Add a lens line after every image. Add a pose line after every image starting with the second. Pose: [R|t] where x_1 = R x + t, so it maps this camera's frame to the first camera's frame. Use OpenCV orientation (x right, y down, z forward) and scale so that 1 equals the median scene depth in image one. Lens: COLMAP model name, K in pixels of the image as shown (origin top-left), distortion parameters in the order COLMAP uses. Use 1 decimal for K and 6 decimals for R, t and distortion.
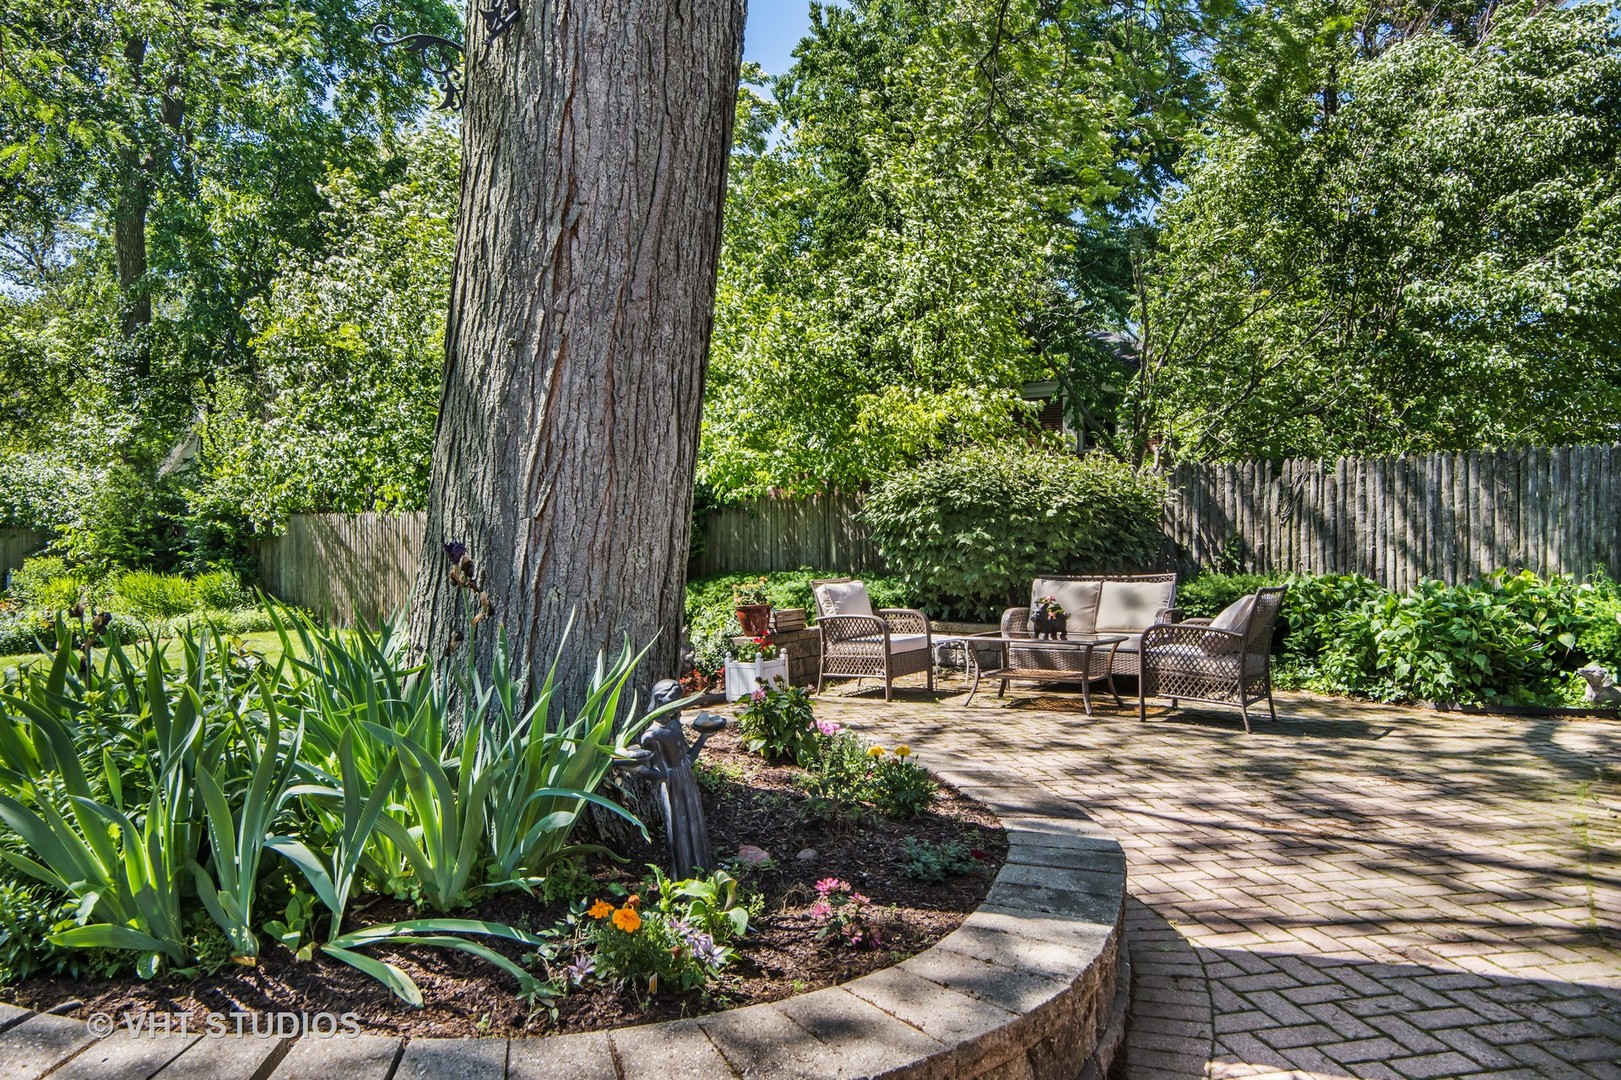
lens RADIAL K [[1123.4, 0, 810.5], [0, 1123.4, 537.7], [0, 0, 1]] dist [0.001143, 0.000102]
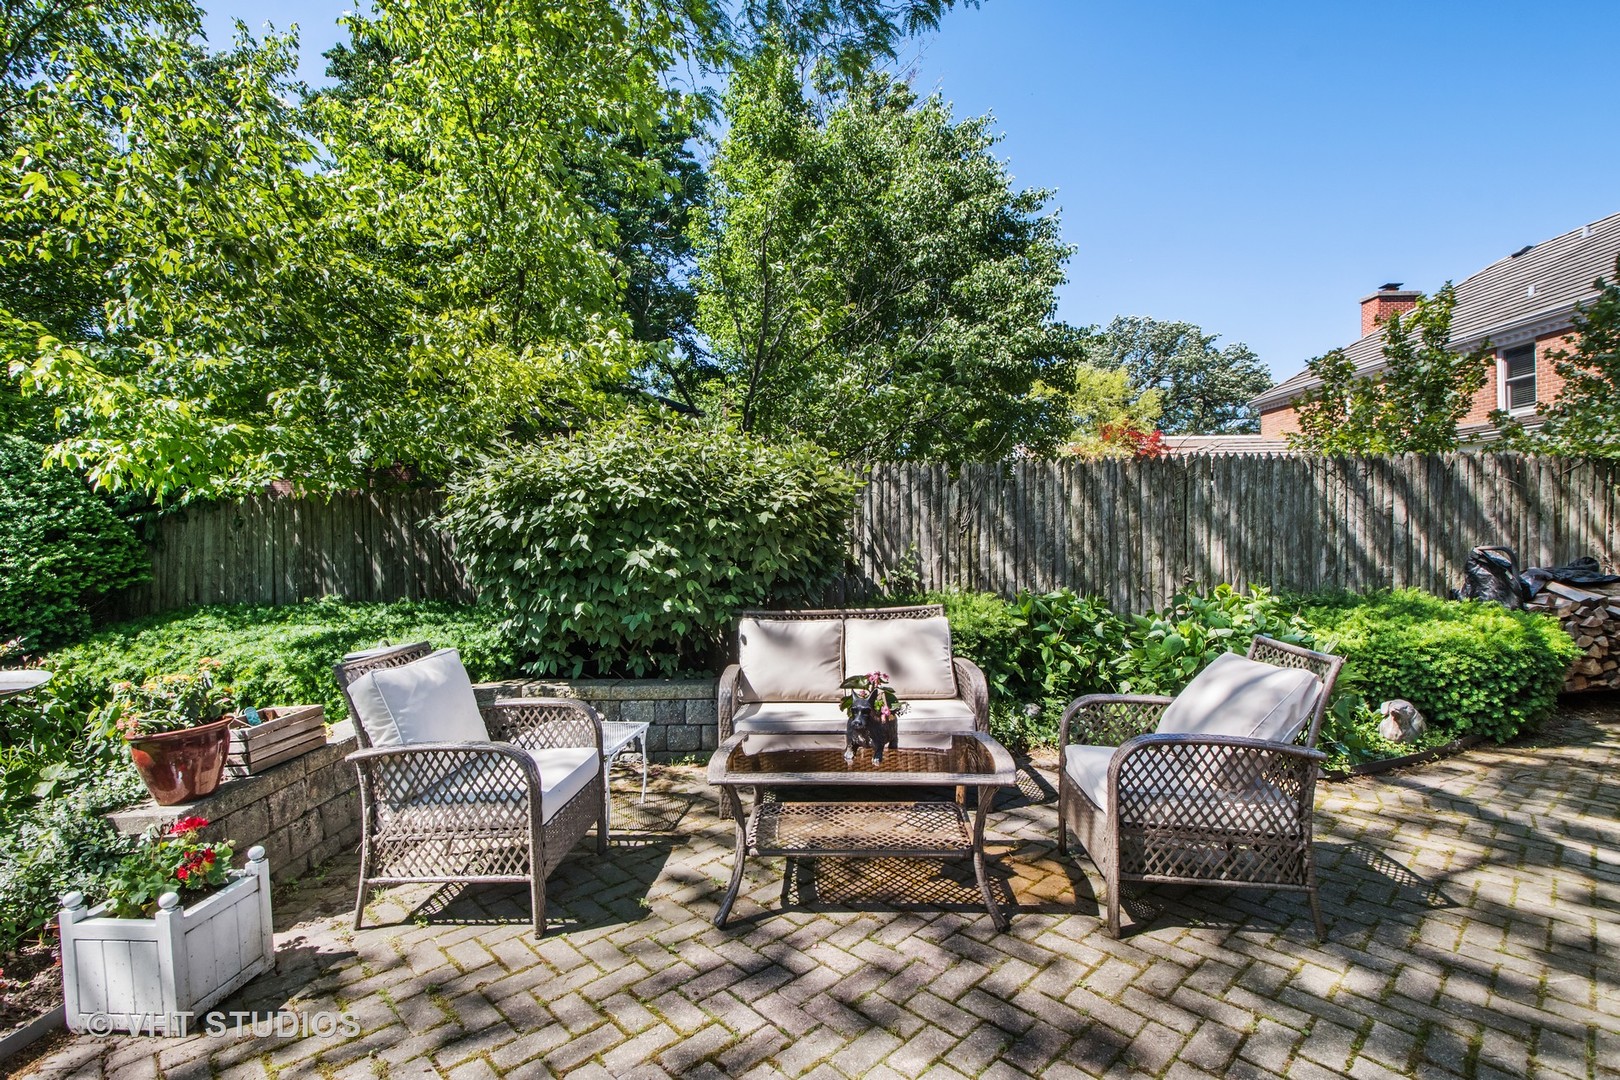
lens RADIAL K [[754.5, 0, 809.2], [0, 754.5, 537.4], [0, 0, 1]] dist [-0.019675, -0.001291]
pose [[0.849578, -0.002643, 0.527456, 0.003409], [0.005446, 0.999978, -0.003761, -0.008163], [-0.527435, 0.006068, 0.849574, 0.599540]]
